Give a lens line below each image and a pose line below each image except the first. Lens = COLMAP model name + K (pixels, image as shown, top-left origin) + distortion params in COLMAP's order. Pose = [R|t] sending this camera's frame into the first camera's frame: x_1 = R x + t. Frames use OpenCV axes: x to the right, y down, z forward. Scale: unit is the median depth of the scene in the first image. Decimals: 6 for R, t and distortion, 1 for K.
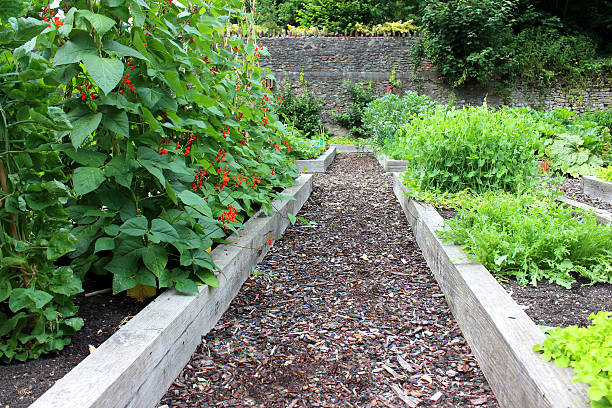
lens RADIAL K [[514.2, 0, 303.7], [0, 514.2, 206.2], [0, 0, 1]] dist [-0.158318, 0.141779]
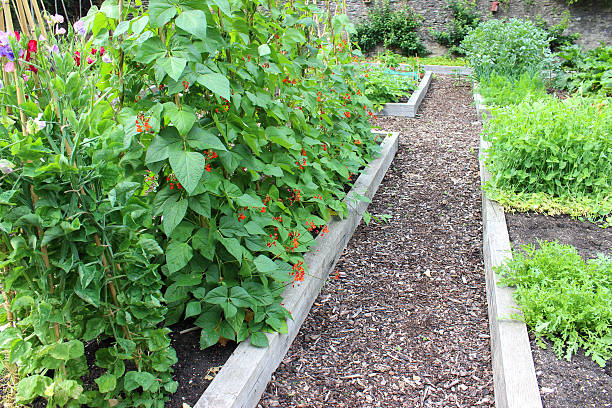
lens RADIAL K [[514.2, 0, 304.9], [0, 514.2, 199.7], [0, 0, 1]] dist [-0.158318, 0.141779]
pose [[0.981860, 0.062023, -0.179176, 0.056246], [-0.023528, 0.977536, 0.209451, -0.326348], [0.188142, -0.201436, 0.961263, -0.063557]]
